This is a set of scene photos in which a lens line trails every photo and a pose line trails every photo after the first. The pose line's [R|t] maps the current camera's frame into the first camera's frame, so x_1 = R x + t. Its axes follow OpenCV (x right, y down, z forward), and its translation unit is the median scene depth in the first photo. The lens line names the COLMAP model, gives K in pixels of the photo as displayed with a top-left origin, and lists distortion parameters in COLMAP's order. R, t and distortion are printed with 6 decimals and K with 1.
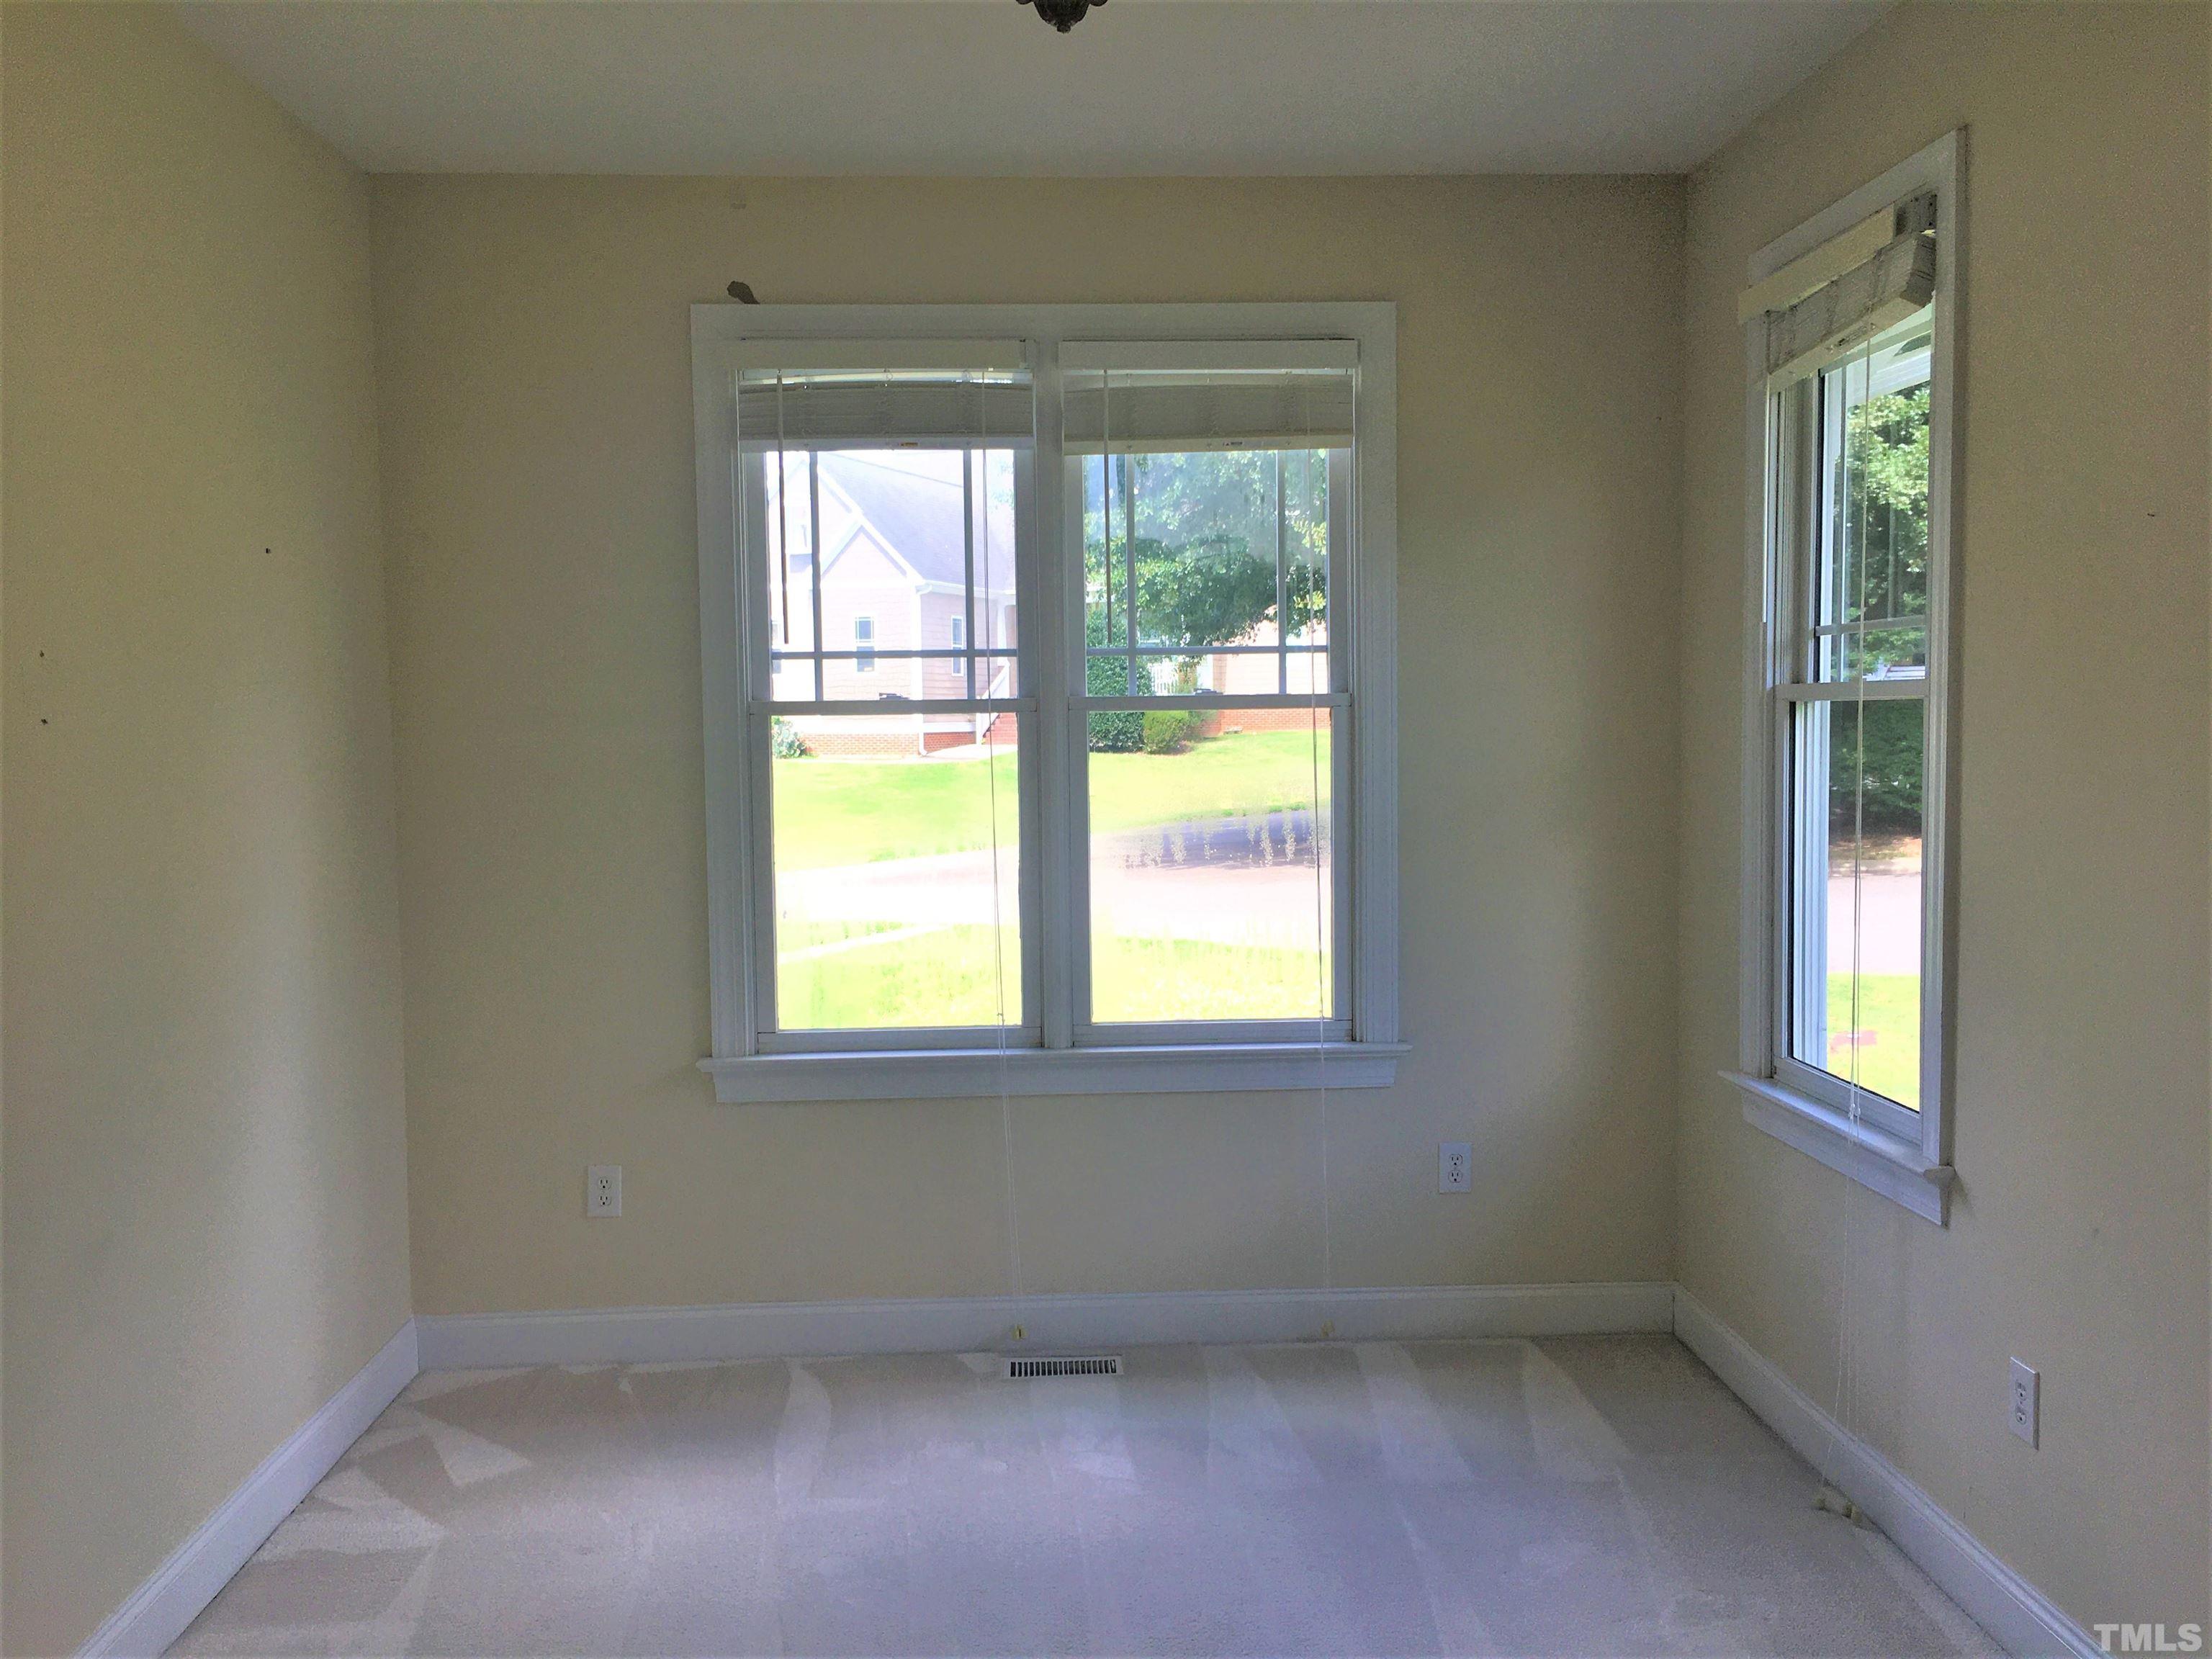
lens RADIAL K [[1888.7, 0, 1107.7], [0, 1888.7, 838.0], [0, 0, 1]] dist [0.073181, -0.088899]
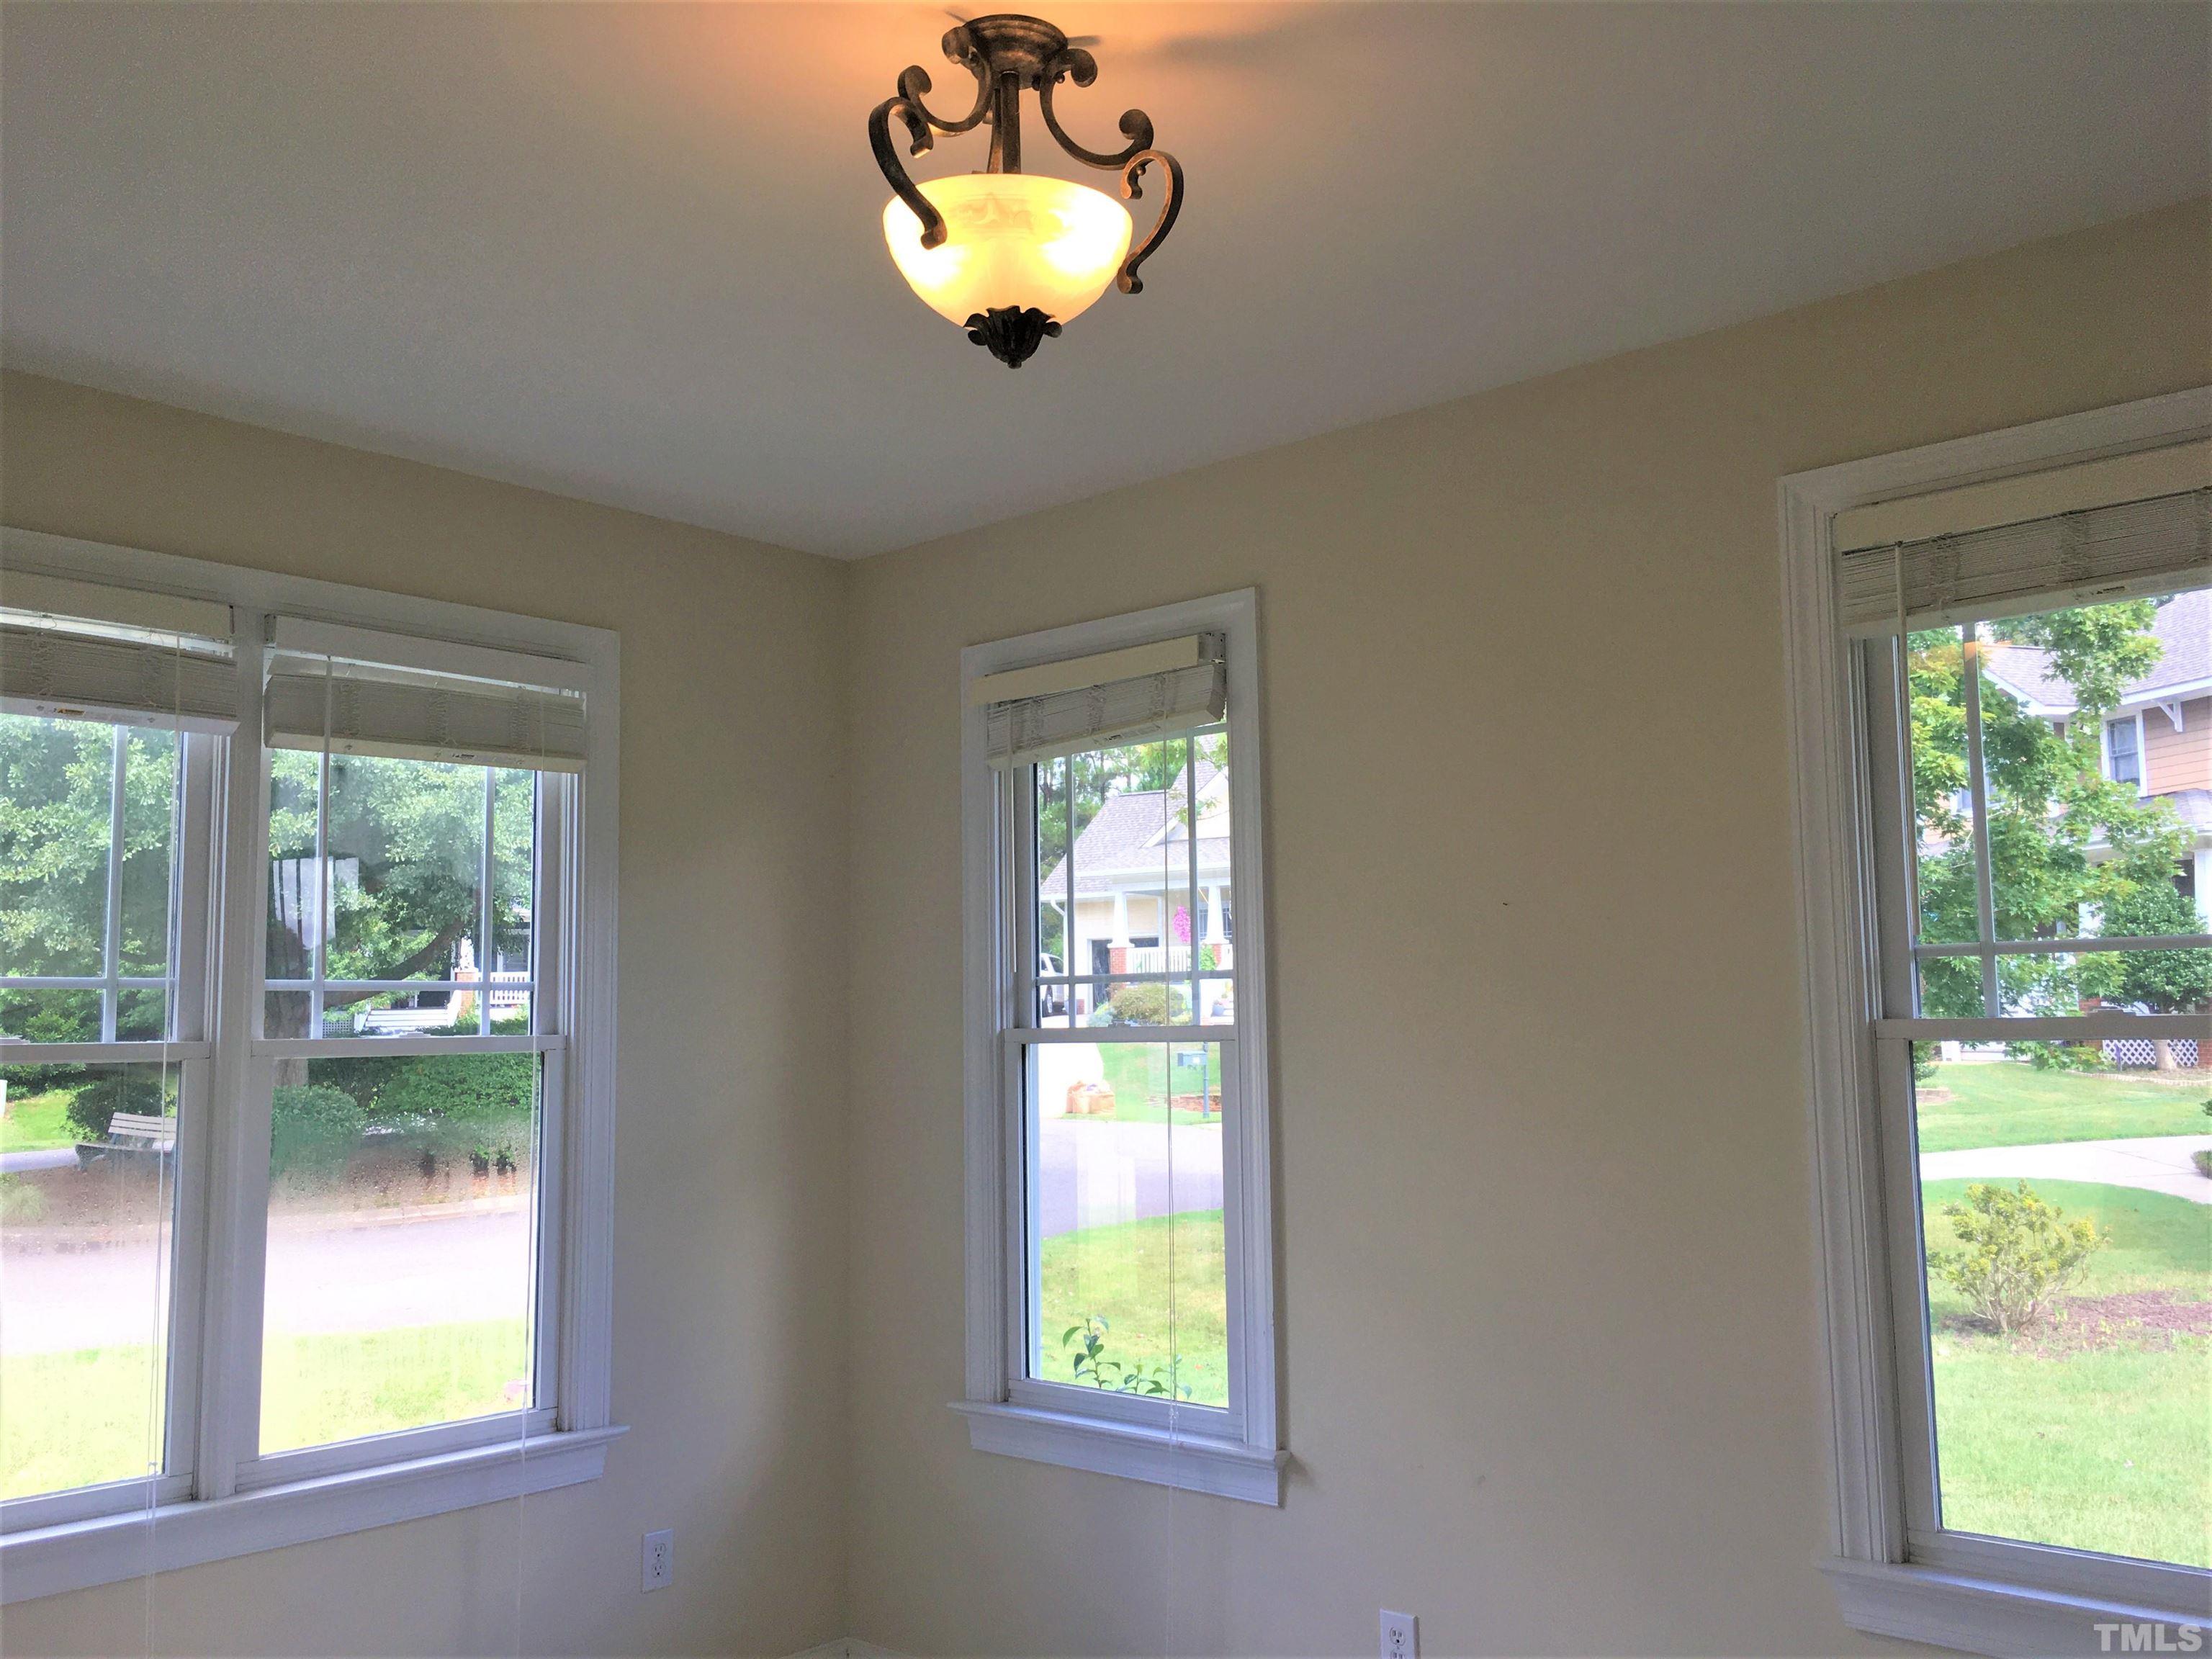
lens RADIAL K [[1888.7, 0, 1107.7], [0, 1888.7, 838.0], [0, 0, 1]] dist [0.073181, -0.088899]
pose [[0.712315, 0.078301, 0.697479, -0.342858], [0.052171, 0.985101, -0.163871, -0.006374], [-0.699918, 0.153116, 0.697617, 0.165052]]
